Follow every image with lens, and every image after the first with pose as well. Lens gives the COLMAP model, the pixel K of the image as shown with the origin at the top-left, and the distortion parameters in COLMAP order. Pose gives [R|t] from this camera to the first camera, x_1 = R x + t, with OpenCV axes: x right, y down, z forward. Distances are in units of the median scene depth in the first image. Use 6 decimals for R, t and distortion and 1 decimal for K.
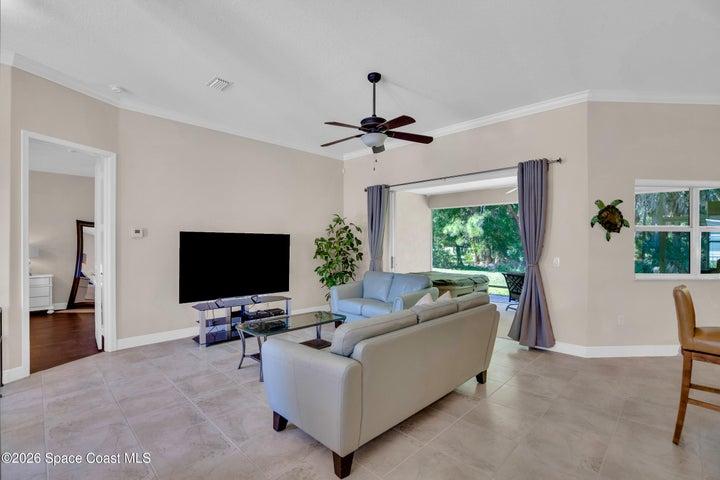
lens RADIAL K [[330.8, 0, 366.9], [0, 330.8, 245.7], [0, 0, 1]] dist [-0.044487, 0.012777]
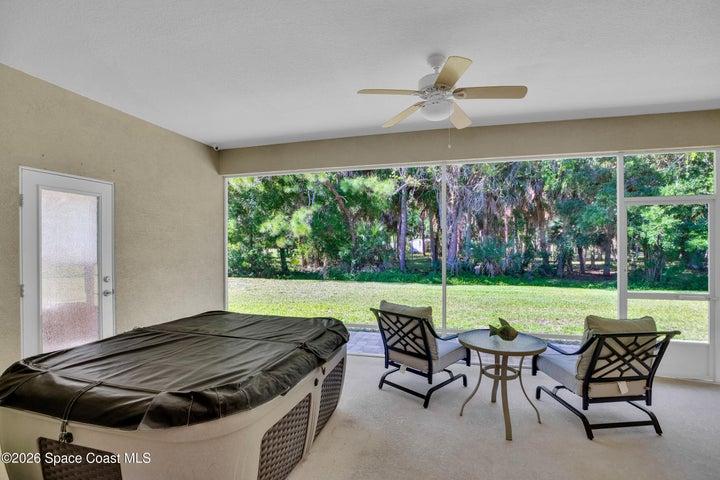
lens RADIAL K [[330.8, 0, 366.9], [0, 330.8, 245.7], [0, 0, 1]] dist [-0.044487, 0.012777]
pose [[0.868827, -0.007734, 0.495056, 0.218218], [0.009477, 0.999955, -0.001010, -0.003064], [-0.495026, 0.005569, 0.868860, 0.726369]]
